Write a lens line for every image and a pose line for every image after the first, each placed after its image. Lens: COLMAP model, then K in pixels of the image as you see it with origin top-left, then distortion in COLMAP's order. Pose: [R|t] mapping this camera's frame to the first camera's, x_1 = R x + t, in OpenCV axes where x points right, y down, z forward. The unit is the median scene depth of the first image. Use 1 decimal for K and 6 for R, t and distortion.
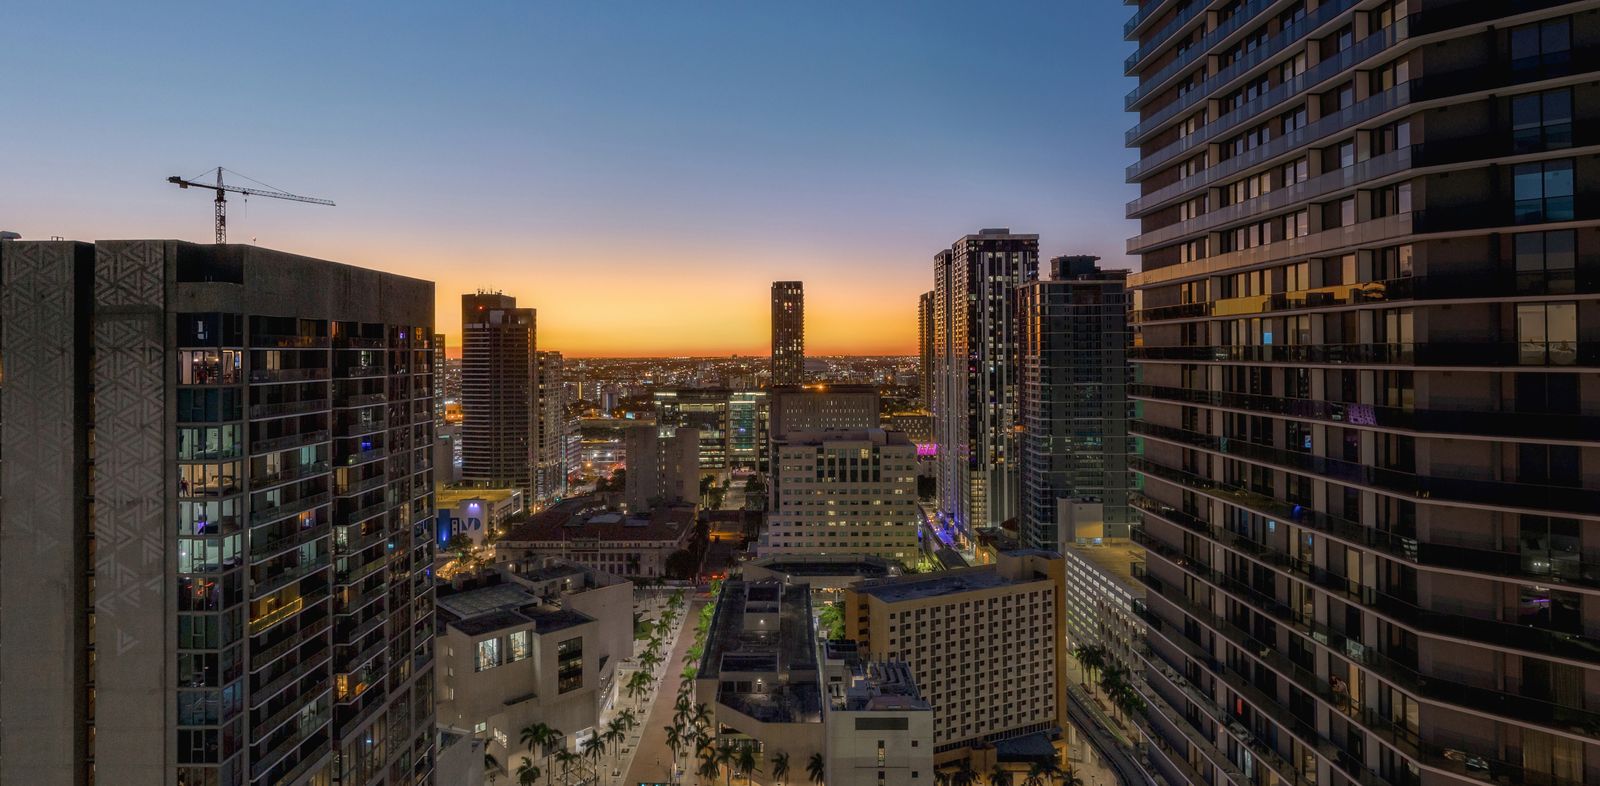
lens RADIAL K [[761.3, 0, 800.1], [0, 761.3, 349.4], [0, 0, 1]] dist [0.000747, 0.000715]
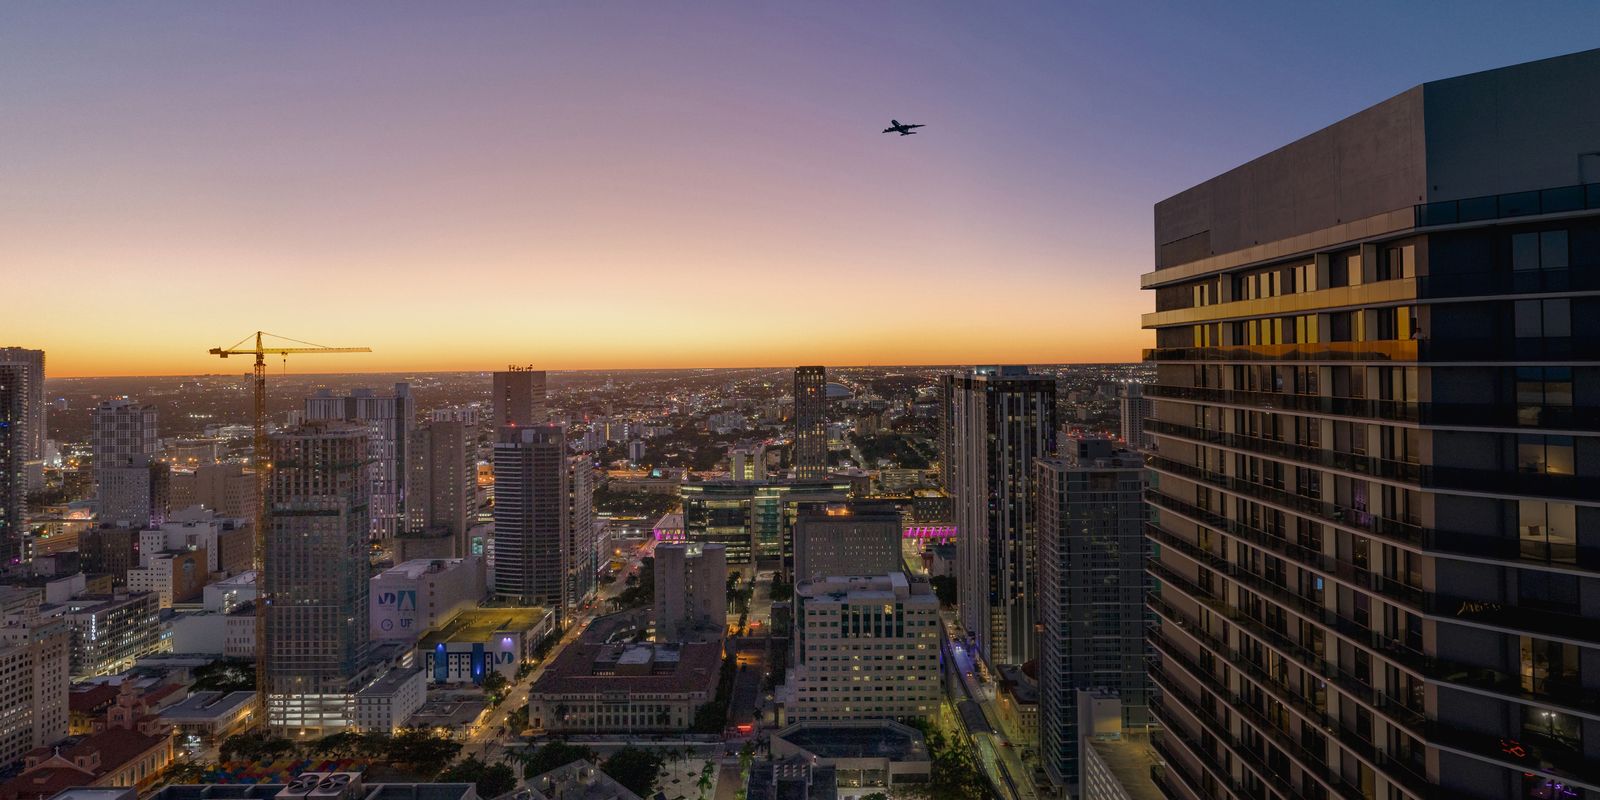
lens RADIAL K [[744.5, 0, 822.4], [0, 744.5, 354.0], [0, 0, 1]] dist [-0.002891, 0.000311]
pose [[0.999986, -0.005143, 0.001074, -0.003111], [0.005147, 0.999979, -0.004022, -0.204071], [-0.001053, 0.004028, 0.999991, -0.004116]]
